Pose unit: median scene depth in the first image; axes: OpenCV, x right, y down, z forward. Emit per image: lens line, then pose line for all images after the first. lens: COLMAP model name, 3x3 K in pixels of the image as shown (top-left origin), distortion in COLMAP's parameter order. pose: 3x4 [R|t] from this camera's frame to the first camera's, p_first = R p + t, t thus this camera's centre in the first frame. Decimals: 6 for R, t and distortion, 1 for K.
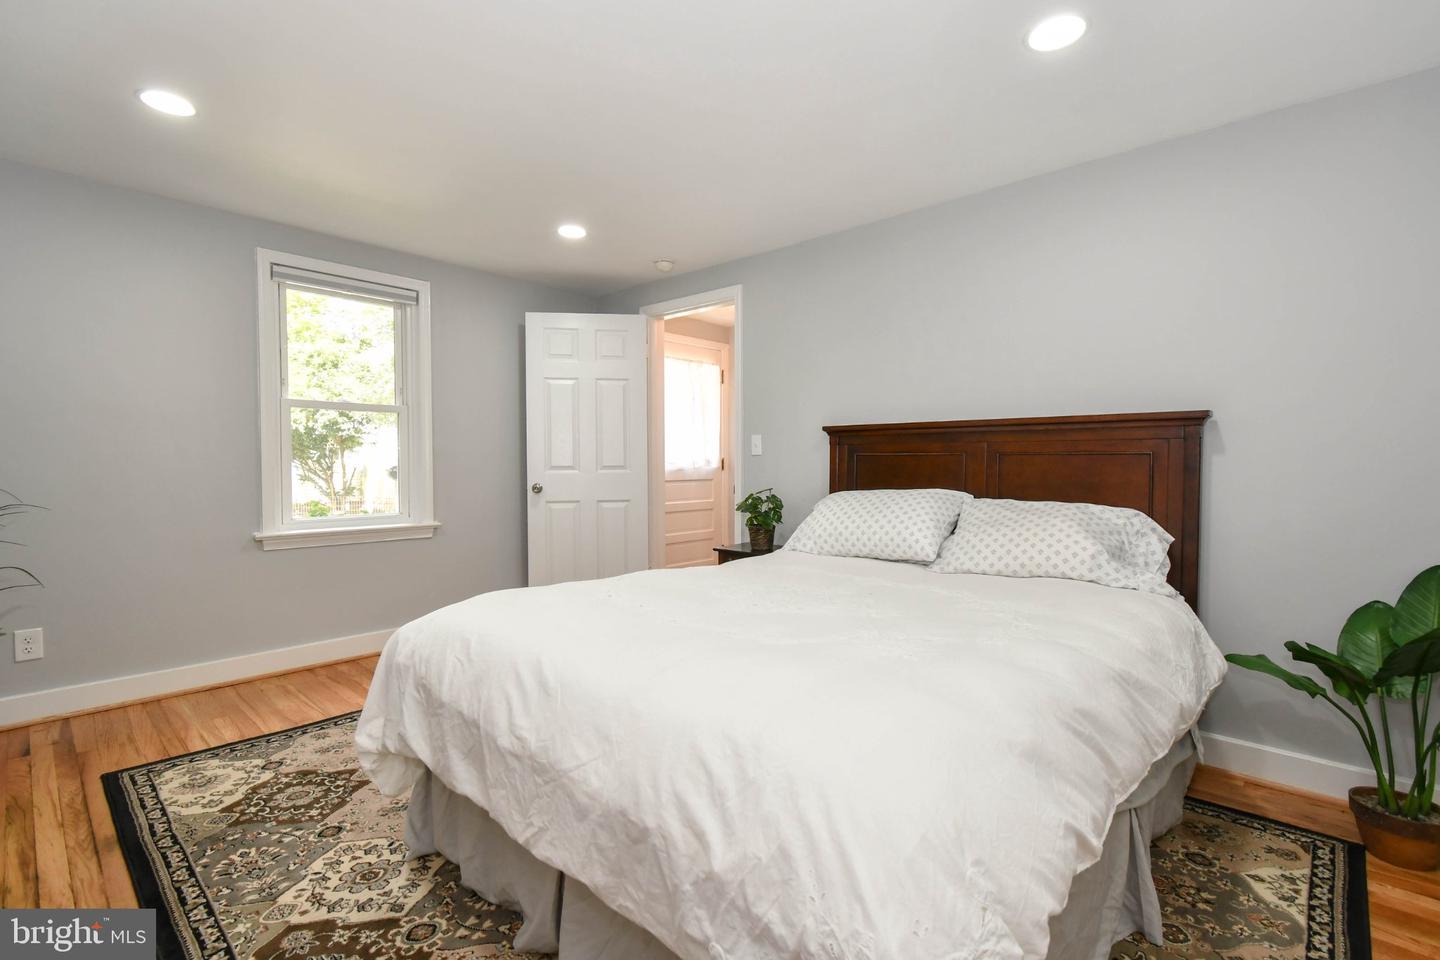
lens RADIAL K [[659.4, 0, 731.5], [0, 659.4, 480.3], [0, 0, 1]] dist [-0.001456, -0.000776]
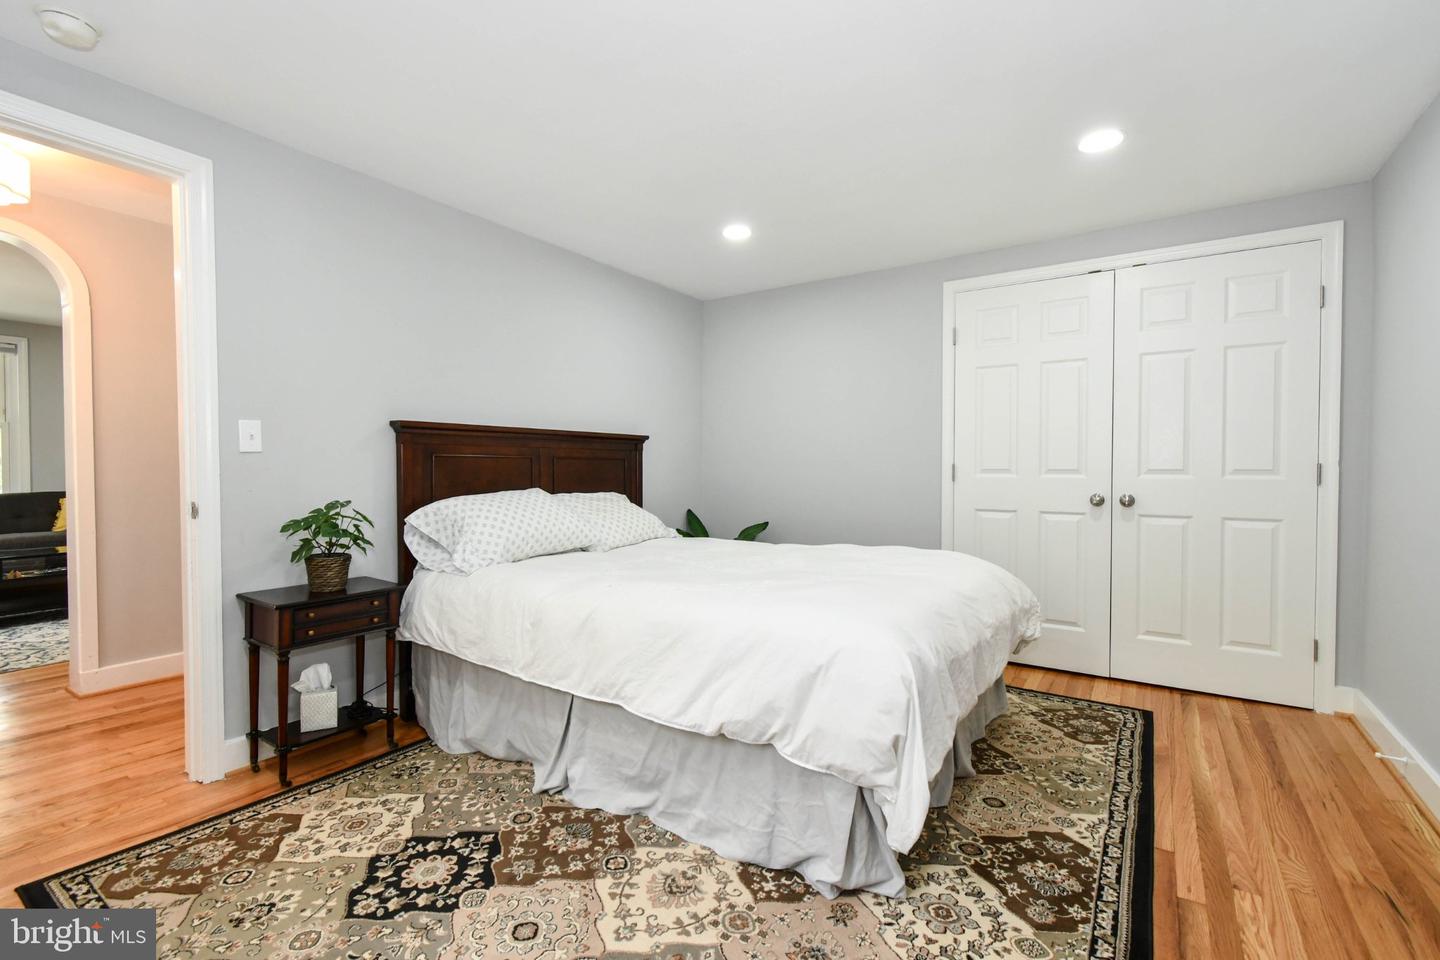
lens RADIAL K [[638.3, 0, 719.8], [0, 638.3, 478.8], [0, 0, 1]] dist [0.001197, -0.000753]
pose [[-0.141196, -0.024442, 0.989680, -1.240305], [0.021857, 0.999375, 0.027799, -0.038322], [-0.989740, 0.025556, -0.140574, 1.276971]]
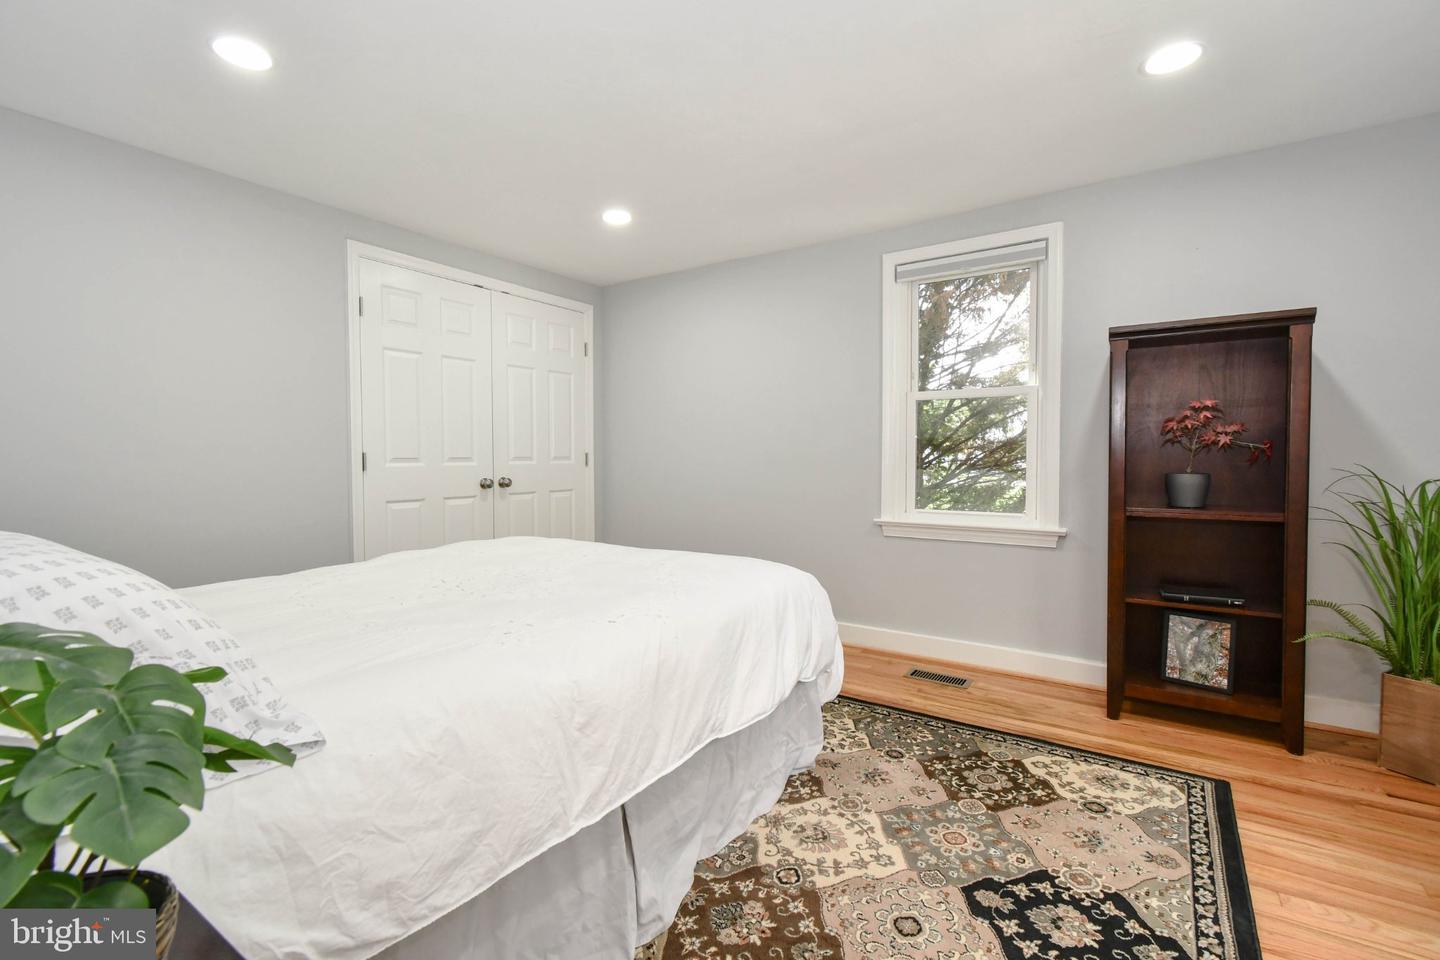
lens RADIAL K [[629.7, 0, 717.7], [0, 629.7, 476.9], [0, 0, 1]] dist [0.000489, -0.000418]
pose [[-0.990786, 0.004664, -0.135354, -0.127155], [-0.003120, 0.998356, 0.057234, -0.048180], [0.135398, 0.057129, -0.989143, 2.097394]]
